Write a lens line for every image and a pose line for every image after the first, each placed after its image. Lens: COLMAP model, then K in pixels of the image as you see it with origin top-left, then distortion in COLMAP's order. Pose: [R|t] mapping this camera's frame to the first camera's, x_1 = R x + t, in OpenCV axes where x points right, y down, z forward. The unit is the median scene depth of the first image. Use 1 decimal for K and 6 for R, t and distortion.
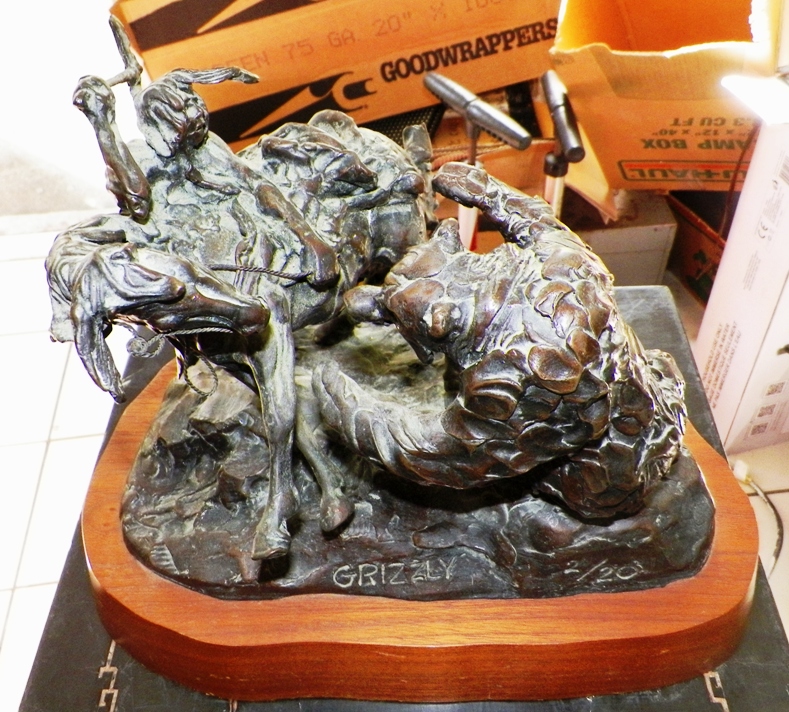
lens RADIAL K [[632.5, 0, 458.3], [0, 632.5, 356.6], [0, 0, 1]] dist [-0.001939, 0.006284]
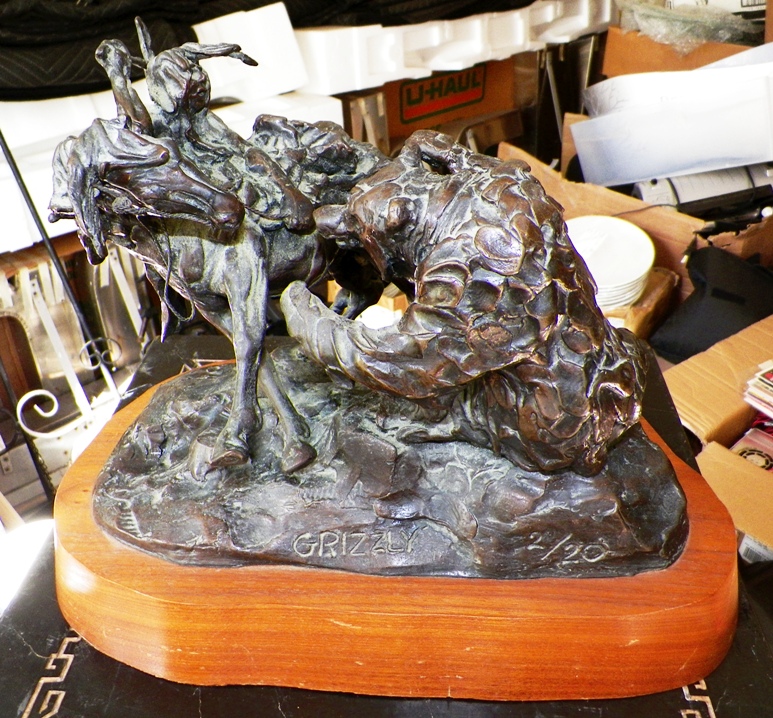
lens RADIAL K [[634.5, 0, 424.8], [0, 634.5, 356.9], [0, 0, 1]] dist [0.003098, -0.009653]
pose [[0.998383, 0.028941, -0.048933, 0.050100], [-0.036787, 0.985112, -0.167930, 0.228298], [0.043345, 0.169458, 0.984584, -0.021786]]
